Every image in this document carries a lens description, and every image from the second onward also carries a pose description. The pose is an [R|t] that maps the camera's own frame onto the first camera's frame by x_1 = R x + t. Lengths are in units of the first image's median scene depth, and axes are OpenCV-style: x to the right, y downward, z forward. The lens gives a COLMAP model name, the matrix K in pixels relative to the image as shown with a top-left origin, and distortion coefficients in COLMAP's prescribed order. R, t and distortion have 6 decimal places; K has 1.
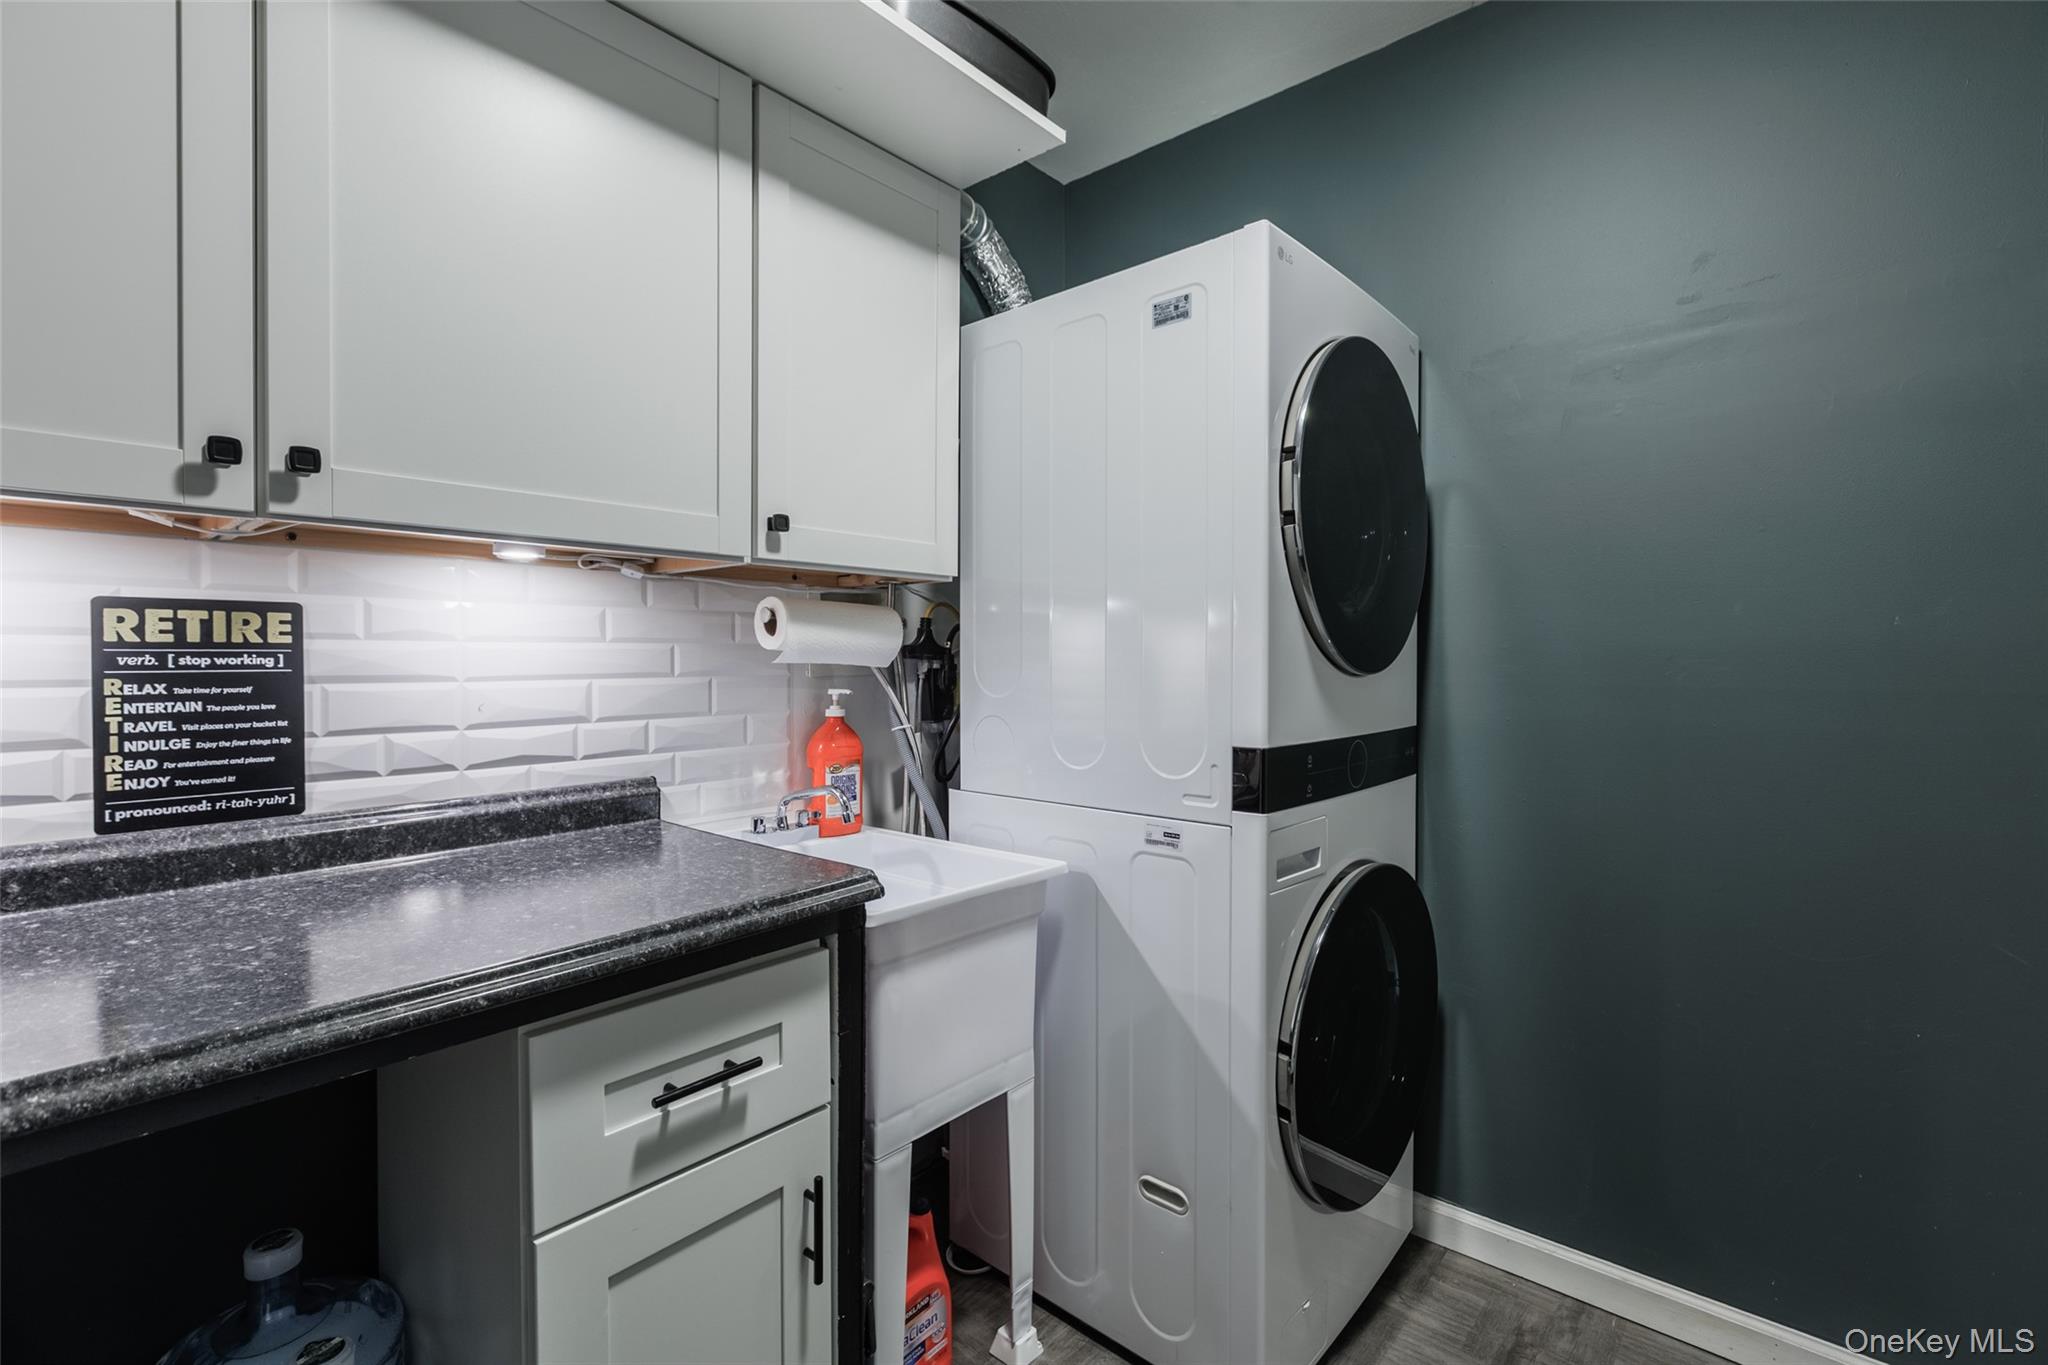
lens RADIAL K [[924.4, 0, 1019.1], [0, 924.4, 657.4], [0, 0, 1]] dist [-0.000538, 0.000096]
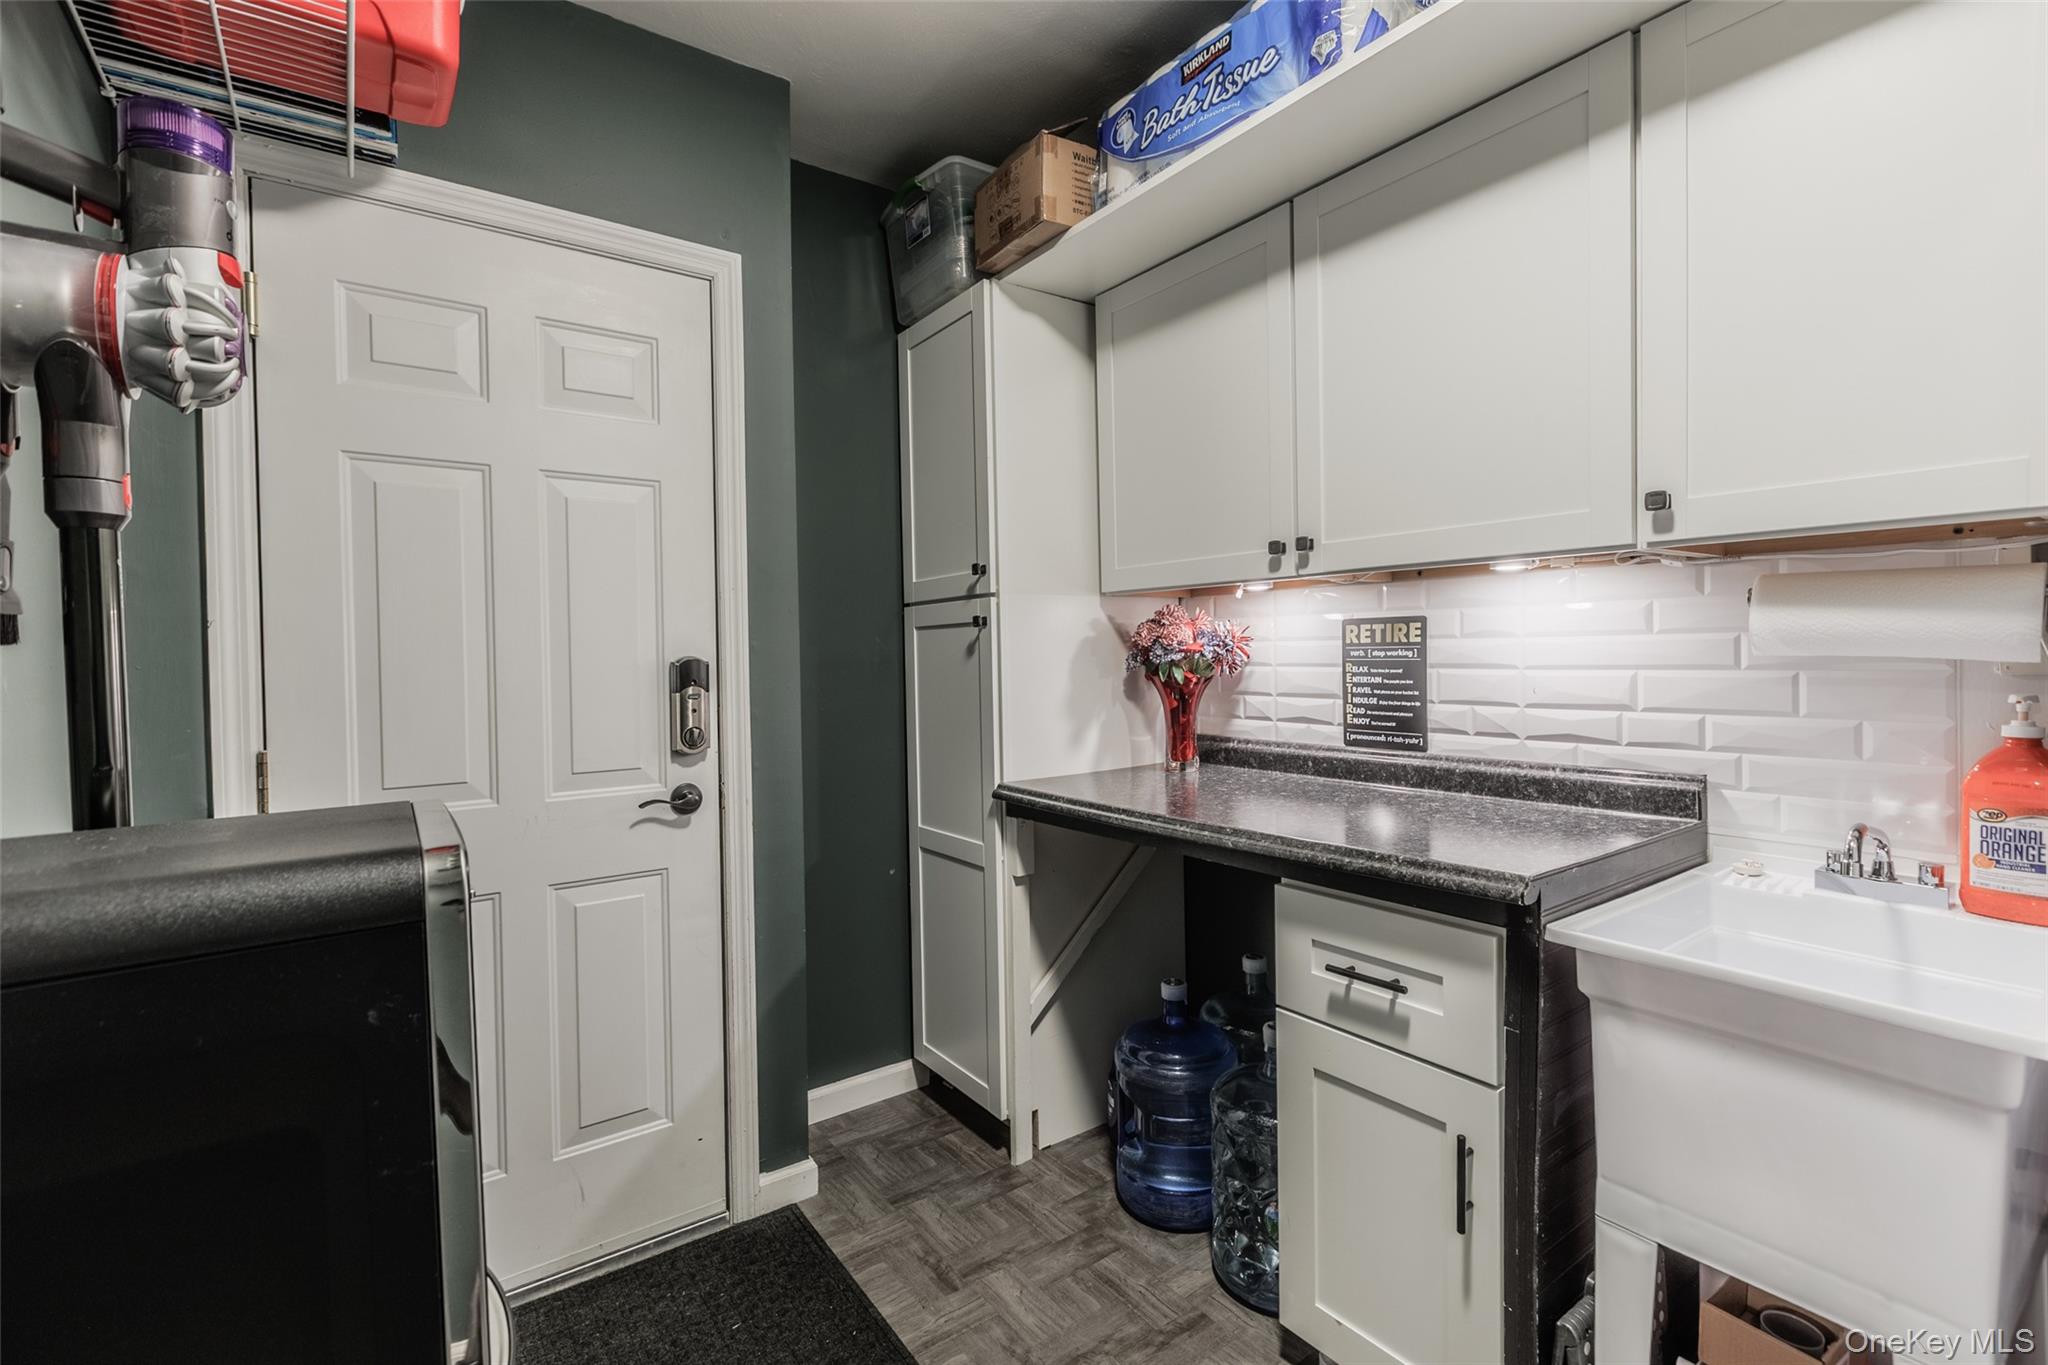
lens RADIAL K [[924.4, 0, 1019.1], [0, 924.4, 657.4], [0, 0, 1]] dist [-0.000538, 0.000096]
pose [[-0.233280, 0.011346, -0.972343, 0.911207], [0.016198, 0.999839, 0.007781, -0.012670], [0.972275, -0.013935, -0.233427, 0.726423]]
